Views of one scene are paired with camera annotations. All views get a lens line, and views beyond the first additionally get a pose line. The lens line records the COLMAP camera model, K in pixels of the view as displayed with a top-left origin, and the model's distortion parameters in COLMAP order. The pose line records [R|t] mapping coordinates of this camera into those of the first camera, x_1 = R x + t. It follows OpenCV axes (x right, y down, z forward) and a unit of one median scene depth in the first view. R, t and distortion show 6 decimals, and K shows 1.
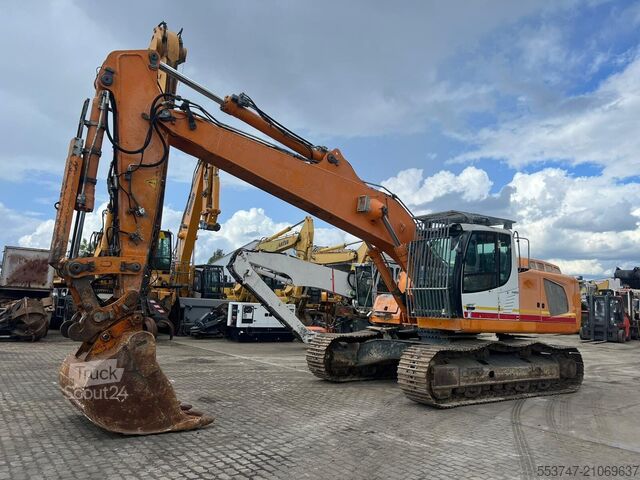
lens RADIAL K [[485.8, 0, 320.0], [0, 485.8, 240.0], [0, 0, 1]] dist [0.036965, -0.001813]
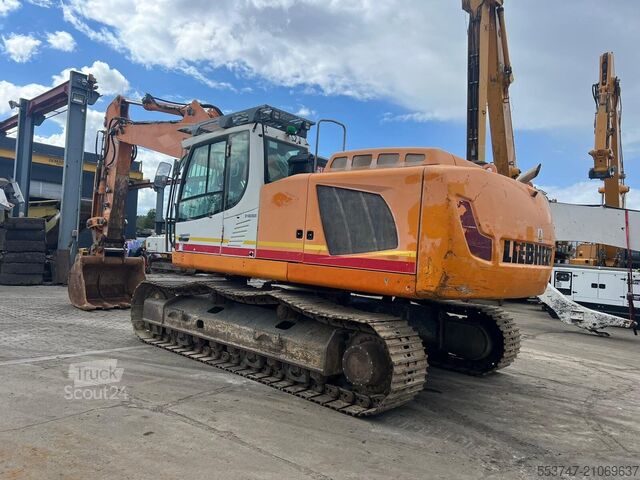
lens RADIAL K [[485.8, 0, 320.0], [0, 485.8, 240.0], [0, 0, 1]] dist [0.036965, -0.001813]
pose [[0.190710, -0.051265, -0.980307, 1.061193], [0.075345, 0.996454, -0.037451, 0.172492], [0.978751, -0.066719, 0.193896, 0.969601]]
